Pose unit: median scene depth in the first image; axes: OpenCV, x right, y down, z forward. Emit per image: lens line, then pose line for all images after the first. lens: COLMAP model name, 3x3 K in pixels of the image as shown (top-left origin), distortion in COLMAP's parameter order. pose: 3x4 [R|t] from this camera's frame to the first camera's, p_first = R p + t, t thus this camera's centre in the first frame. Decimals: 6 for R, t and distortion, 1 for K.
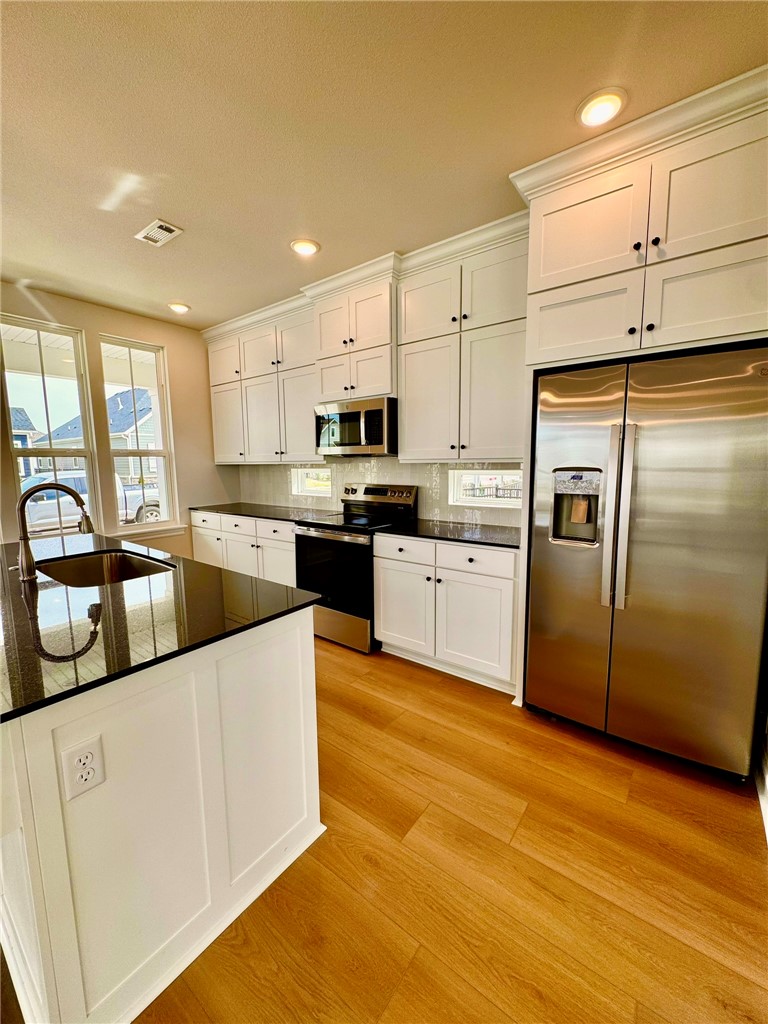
lens RADIAL K [[407.7, 0, 379.1], [0, 407.7, 514.5], [0, 0, 1]] dist [-0.002069, -0.001071]
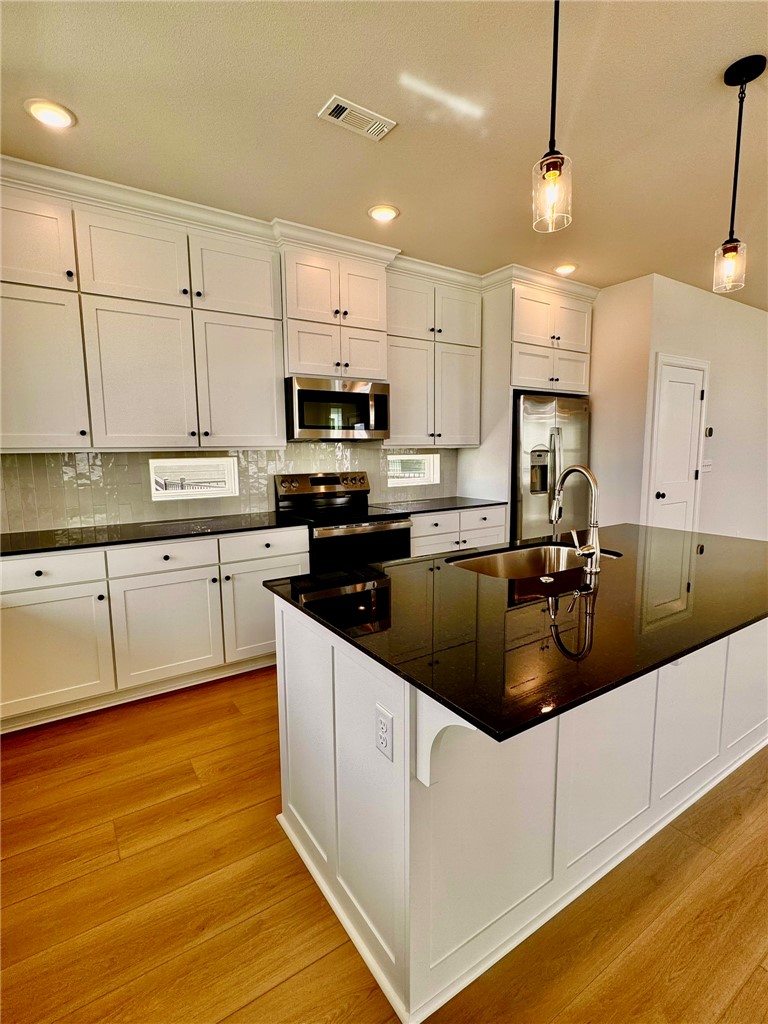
lens RADIAL K [[499.9, 0, 385.3], [0, 499.9, 514.7], [0, 0, 1]] dist [-0.002141, 0.000440]
pose [[0.325395, -0.122095, 0.937662, -1.172539], [0.126848, 0.988302, 0.084669, -0.069375], [-0.937031, 0.091390, 0.337076, 0.602224]]
